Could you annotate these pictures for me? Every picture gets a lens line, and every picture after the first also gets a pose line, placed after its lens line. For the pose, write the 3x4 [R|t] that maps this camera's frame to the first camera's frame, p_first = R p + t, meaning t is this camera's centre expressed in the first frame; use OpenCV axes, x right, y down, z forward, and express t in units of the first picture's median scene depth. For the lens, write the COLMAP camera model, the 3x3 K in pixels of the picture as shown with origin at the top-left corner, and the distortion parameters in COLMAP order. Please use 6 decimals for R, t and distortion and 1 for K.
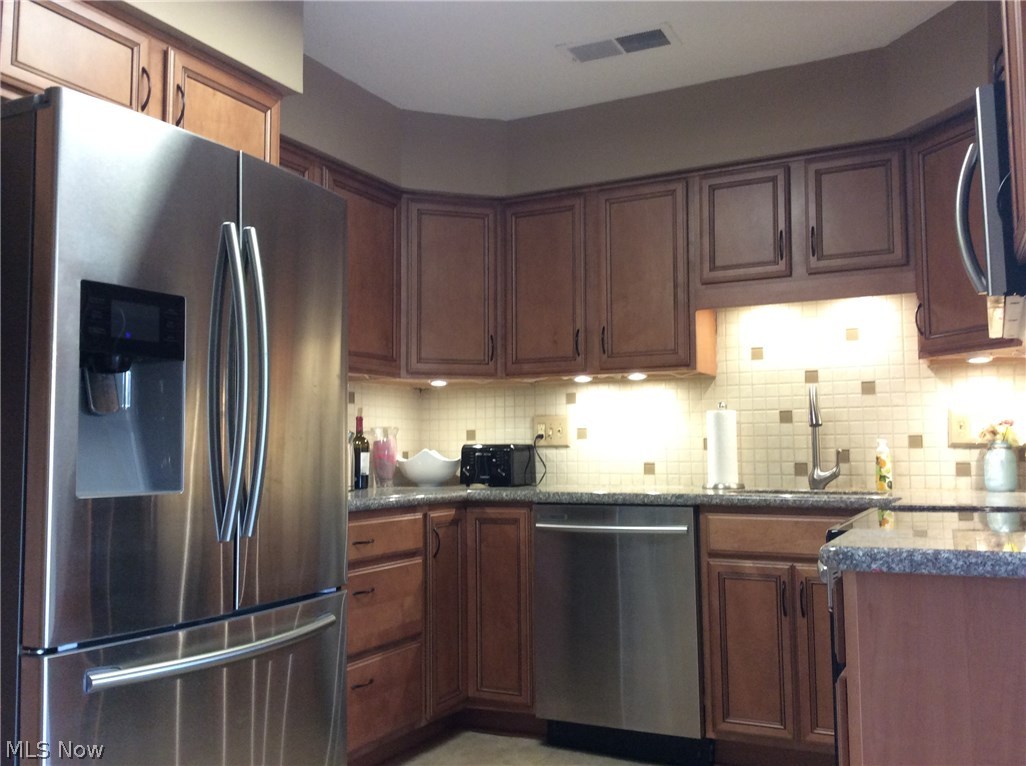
lens RADIAL K [[949.8, 0, 516.9], [0, 949.8, 383.7], [0, 0, 1]] dist [0.086787, 0.000000]
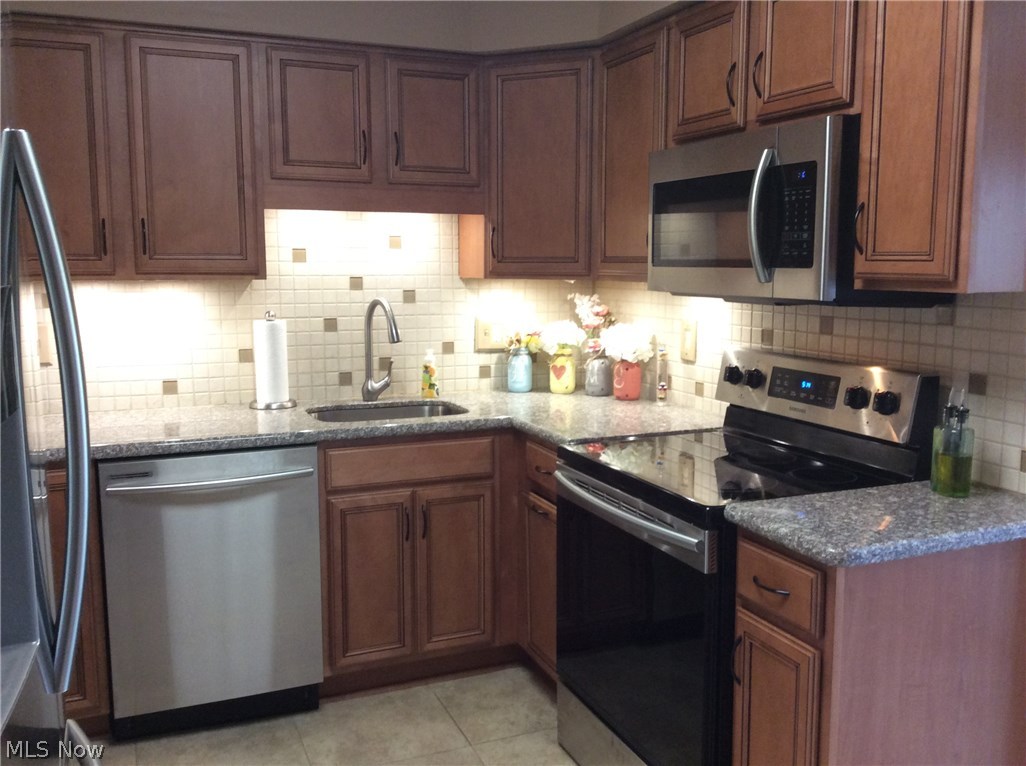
lens RADIAL K [[949.8, 0, 518.5], [0, 949.8, 380.9], [0, 0, 1]] dist [0.086787, 0.000000]
pose [[0.639409, -0.090989, 0.763464, -0.350750], [-0.063047, 0.983424, 0.170006, -0.089496], [-0.766278, -0.156838, 0.623073, 0.277811]]
